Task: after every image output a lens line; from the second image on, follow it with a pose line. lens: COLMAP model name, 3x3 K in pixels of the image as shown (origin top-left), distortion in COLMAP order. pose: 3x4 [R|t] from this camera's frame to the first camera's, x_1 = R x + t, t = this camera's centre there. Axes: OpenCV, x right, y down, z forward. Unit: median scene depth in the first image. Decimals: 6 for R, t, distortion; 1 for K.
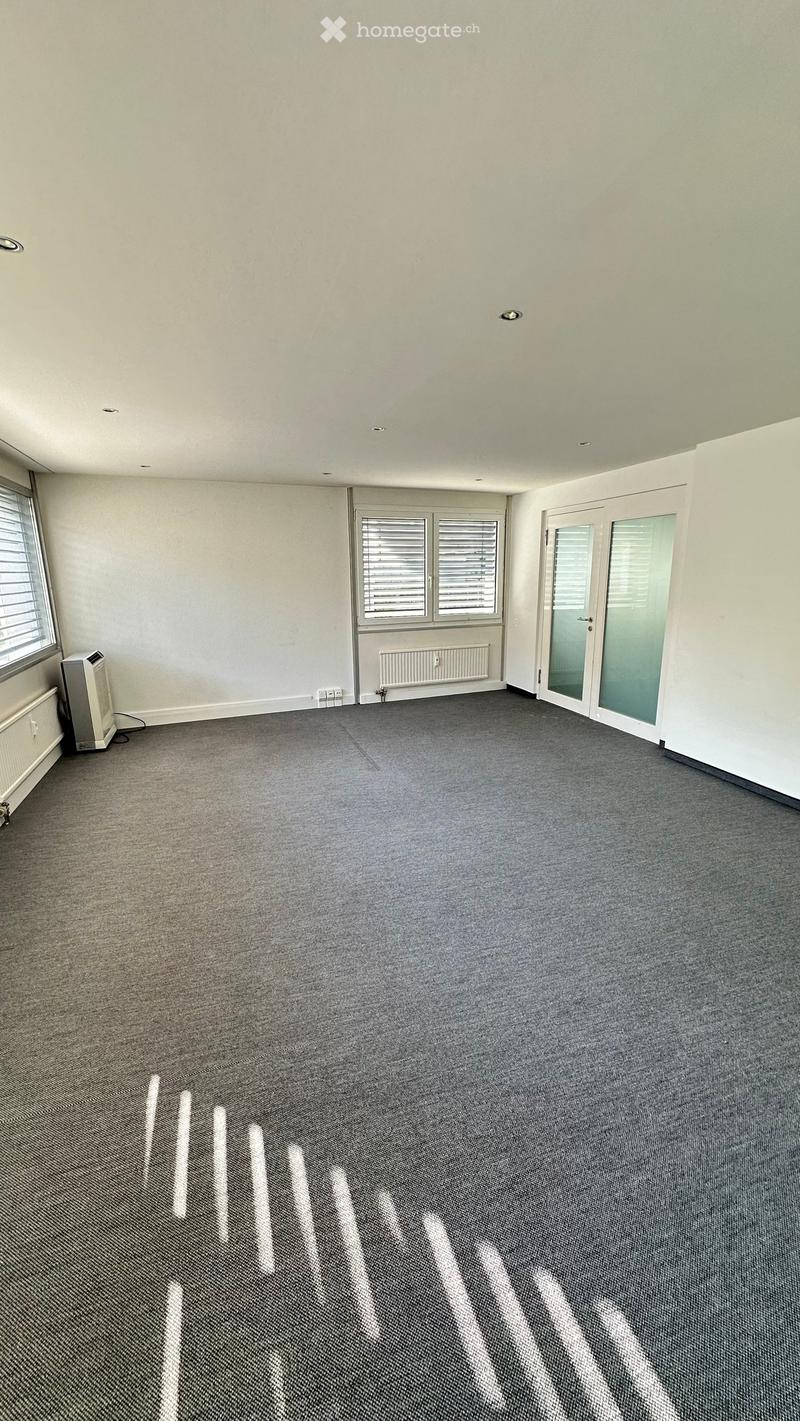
lens RADIAL K [[558.4, 0, 401.7], [0, 558.4, 706.9], [0, 0, 1]] dist [-0.007164, 0.001032]
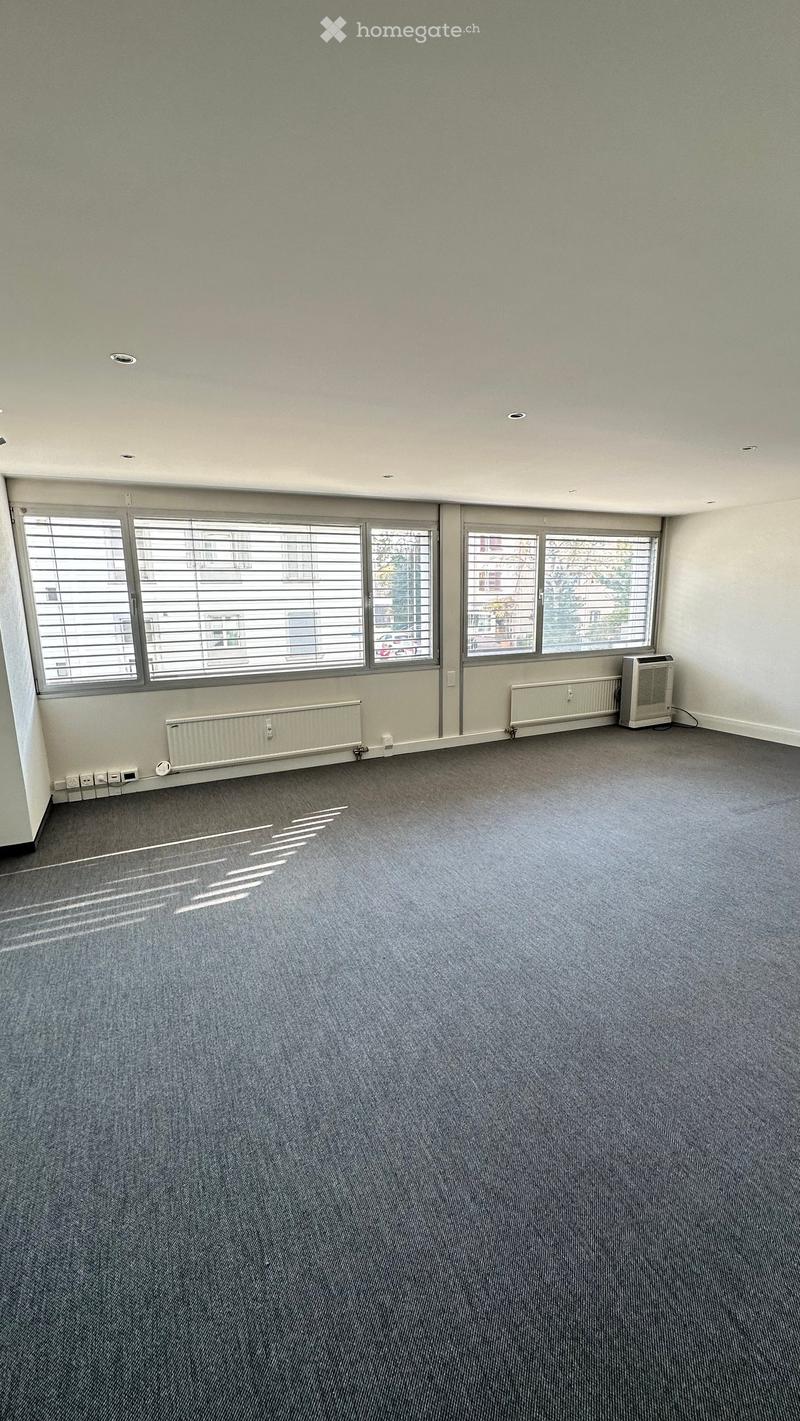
lens RADIAL K [[558.4, 0, 404.6], [0, 558.4, 707.7], [0, 0, 1]] dist [-0.007164, 0.001032]
pose [[0.133975, 0.206560, -0.969218, 1.135720], [-0.222190, 0.959396, 0.173754, -0.138642], [0.965755, 0.192072, 0.174431, 0.450030]]
